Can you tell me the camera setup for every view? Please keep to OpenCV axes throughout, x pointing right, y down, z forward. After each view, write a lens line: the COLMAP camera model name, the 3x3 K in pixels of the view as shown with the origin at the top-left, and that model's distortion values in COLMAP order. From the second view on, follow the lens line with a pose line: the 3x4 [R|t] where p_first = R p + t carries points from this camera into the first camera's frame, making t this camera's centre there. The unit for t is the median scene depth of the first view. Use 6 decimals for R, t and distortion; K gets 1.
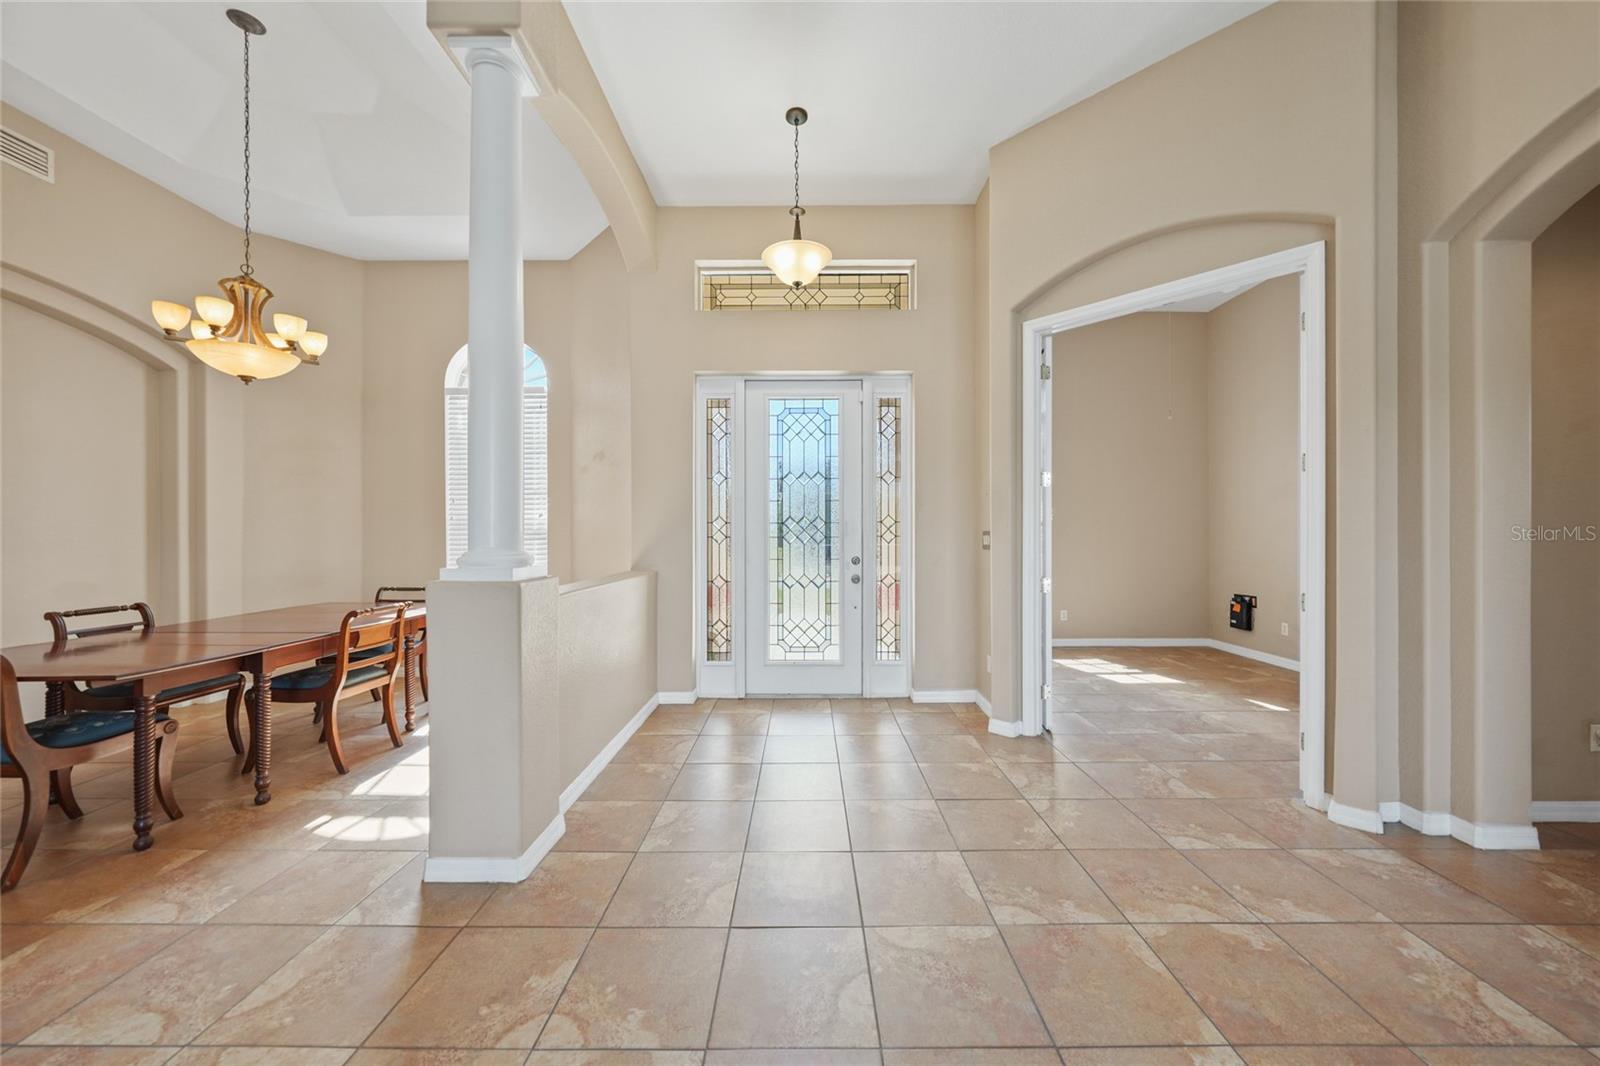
lens RADIAL K [[557.7, 0, 806.6], [0, 557.7, 535.4], [0, 0, 1]] dist [-0.014229, 0.002448]
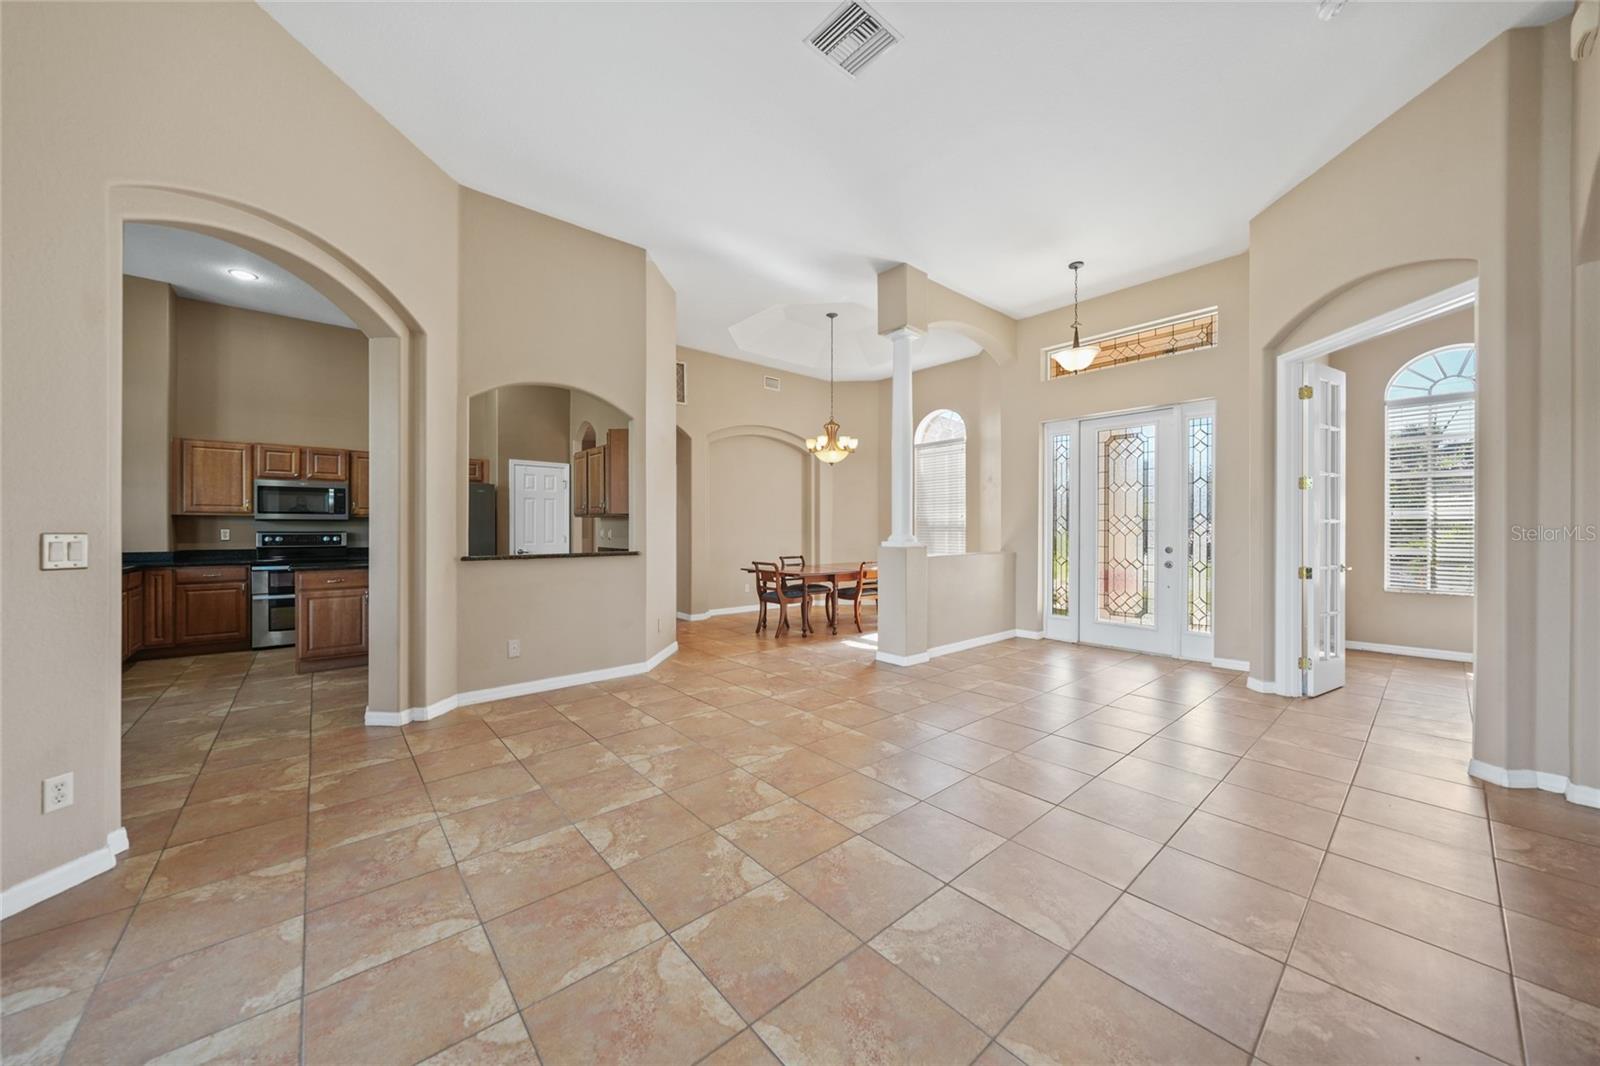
lens RADIAL K [[557.7, 0, 805.7], [0, 557.7, 528.5], [0, 0, 1]] dist [-0.014229, 0.002448]
pose [[0.659113, 0.002412, -0.752040, 0.682429], [-0.004190, 0.999991, -0.000465, 0.002043], [0.752032, 0.003457, 0.659117, -0.637332]]
